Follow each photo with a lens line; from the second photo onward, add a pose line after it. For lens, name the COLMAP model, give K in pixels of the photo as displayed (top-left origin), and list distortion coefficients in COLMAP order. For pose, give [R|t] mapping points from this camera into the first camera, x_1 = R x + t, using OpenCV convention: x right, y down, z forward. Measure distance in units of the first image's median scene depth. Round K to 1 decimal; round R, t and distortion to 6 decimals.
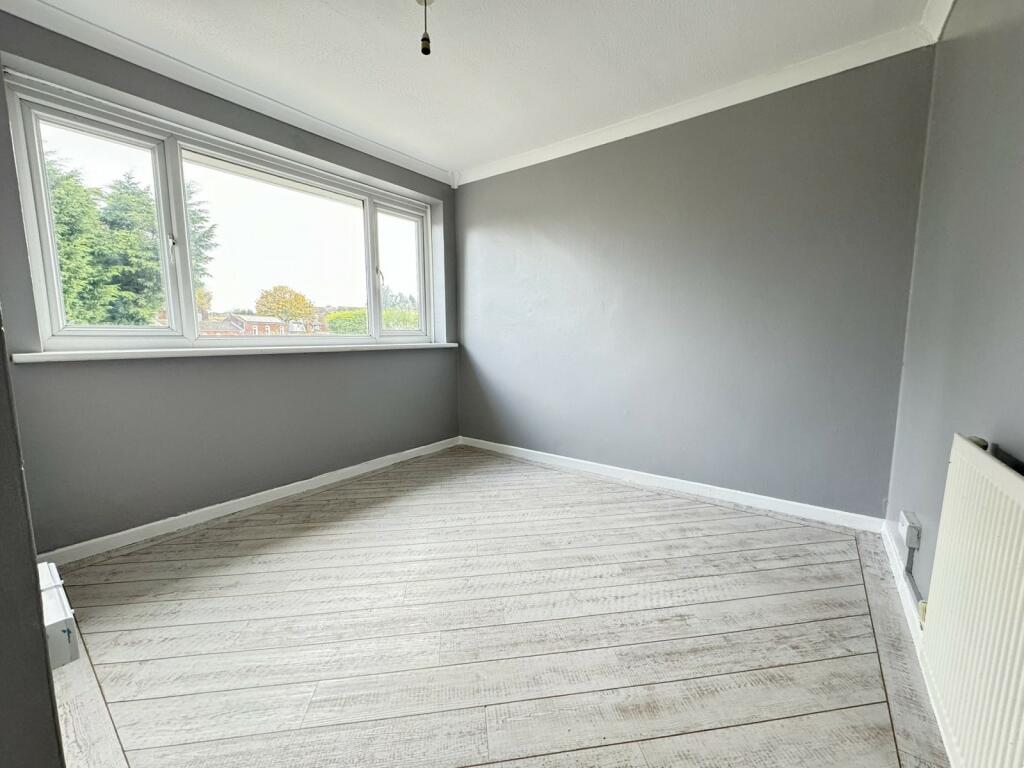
lens RADIAL K [[405.5, 0, 512.0], [0, 405.5, 384.0], [0, 0, 1]] dist [-0.000488, 0.000293]
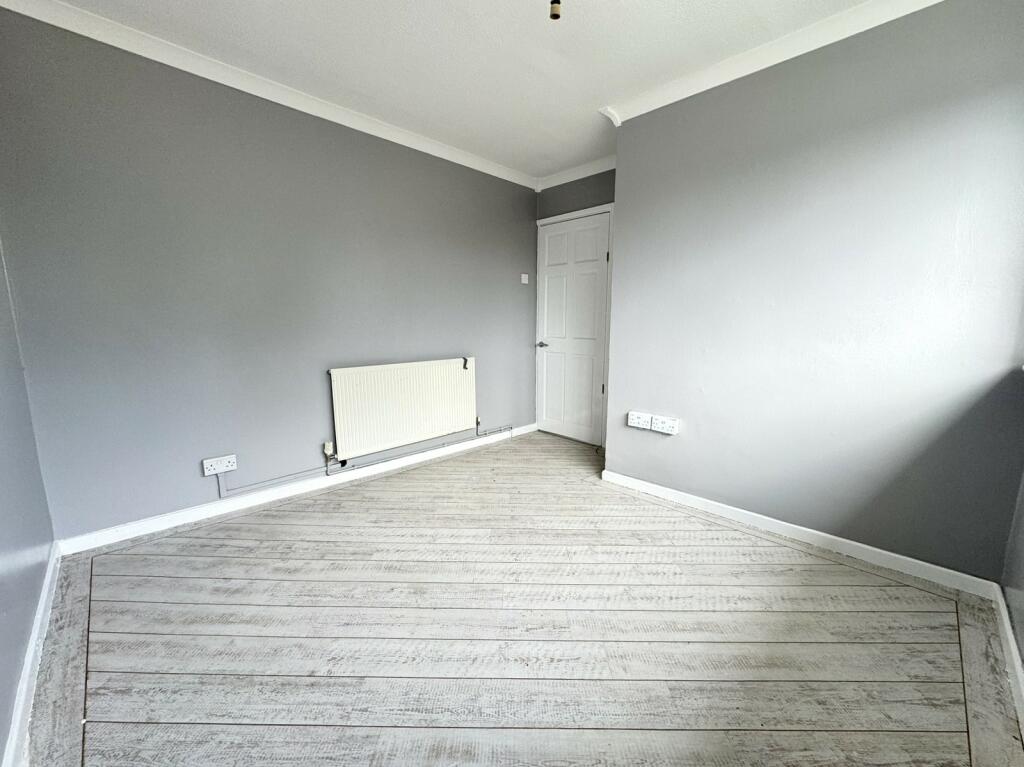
lens RADIAL K [[405.5, 0, 512.0], [0, 405.5, 383.5], [0, 0, 1]] dist [-0.000488, 0.000293]
pose [[-0.990248, -0.021868, 0.137591, -0.217962], [0.016092, 0.963040, 0.268876, -0.245779], [-0.138385, 0.268468, -0.953297, 1.740454]]
